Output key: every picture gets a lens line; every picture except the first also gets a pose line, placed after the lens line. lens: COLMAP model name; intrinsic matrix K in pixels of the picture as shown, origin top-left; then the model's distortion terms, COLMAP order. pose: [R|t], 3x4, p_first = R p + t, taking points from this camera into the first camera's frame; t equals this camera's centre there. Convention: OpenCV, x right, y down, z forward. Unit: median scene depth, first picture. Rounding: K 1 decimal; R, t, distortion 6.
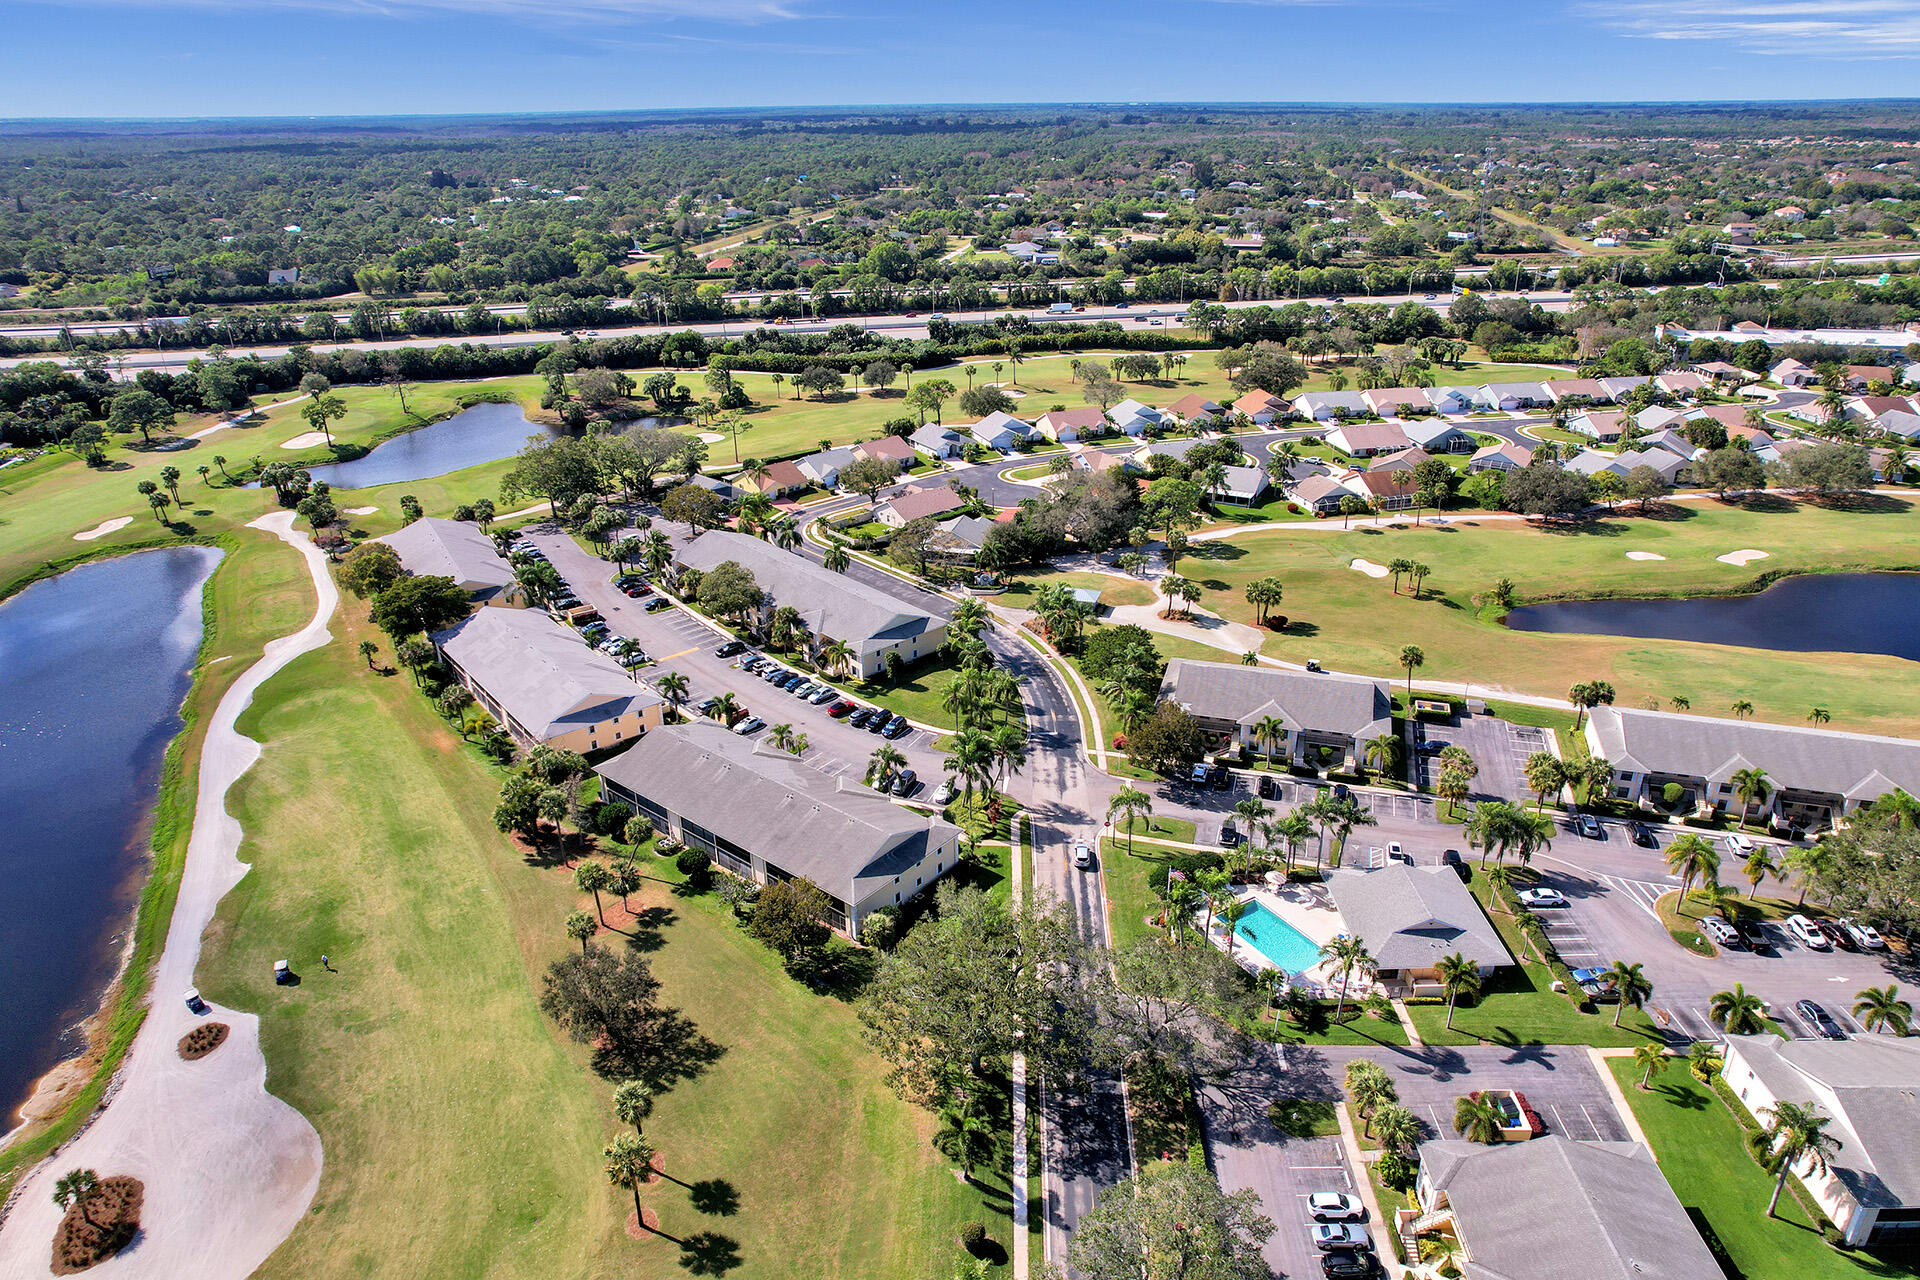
lens RADIAL K [[1227.1, 0, 970.0], [0, 1227.1, 640.3], [0, 0, 1]] dist [-0.075155, 0.069340]
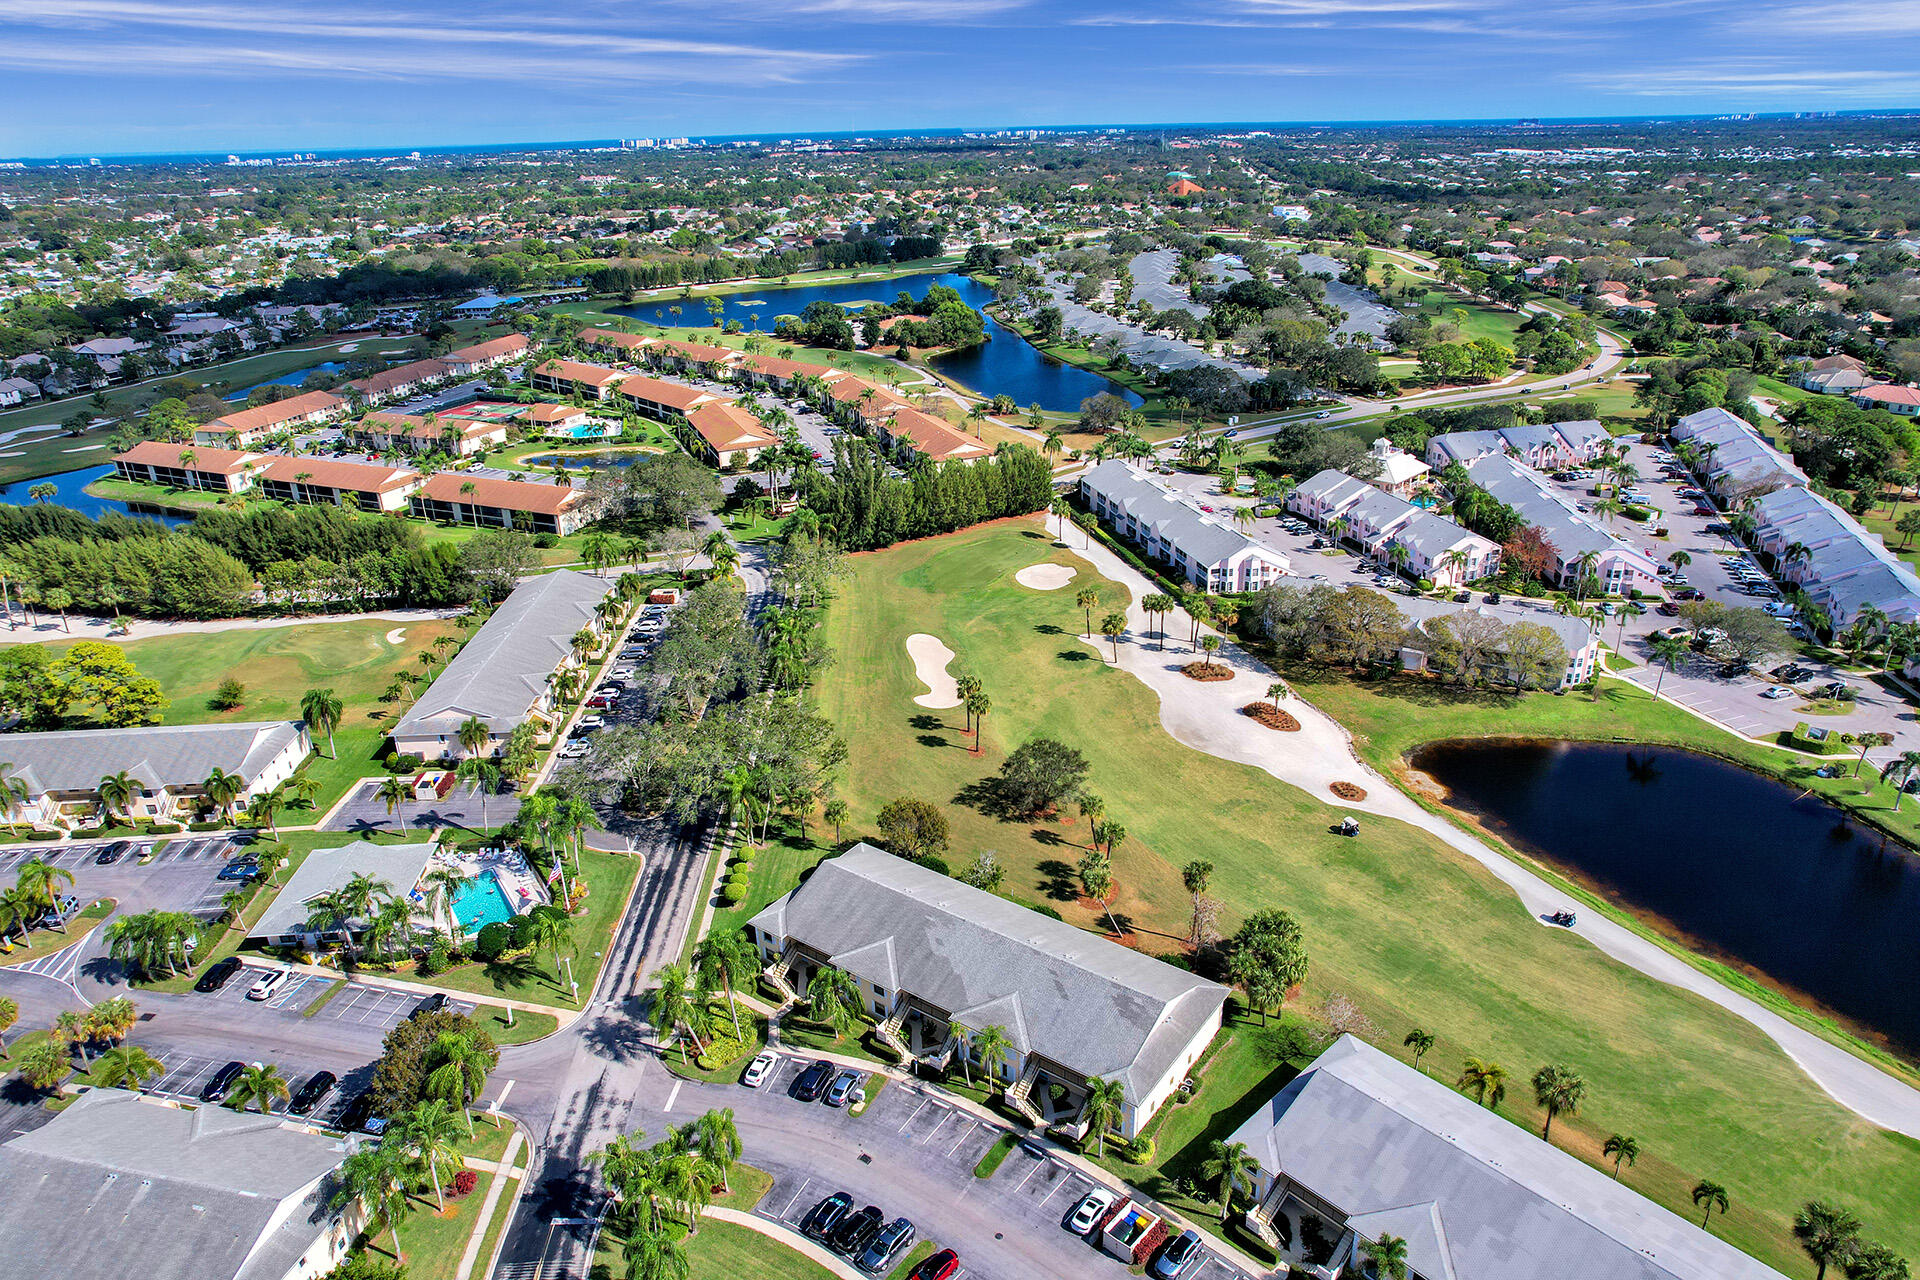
lens RADIAL K [[1227.1, 0, 970.0], [0, 1227.1, 640.3], [0, 0, 1]] dist [-0.075155, 0.069340]
pose [[-0.997881, 0.053638, -0.036834, -0.116804], [0.009225, 0.677004, 0.735921, -0.514606], [0.064410, 0.734022, -0.676064, 1.162852]]
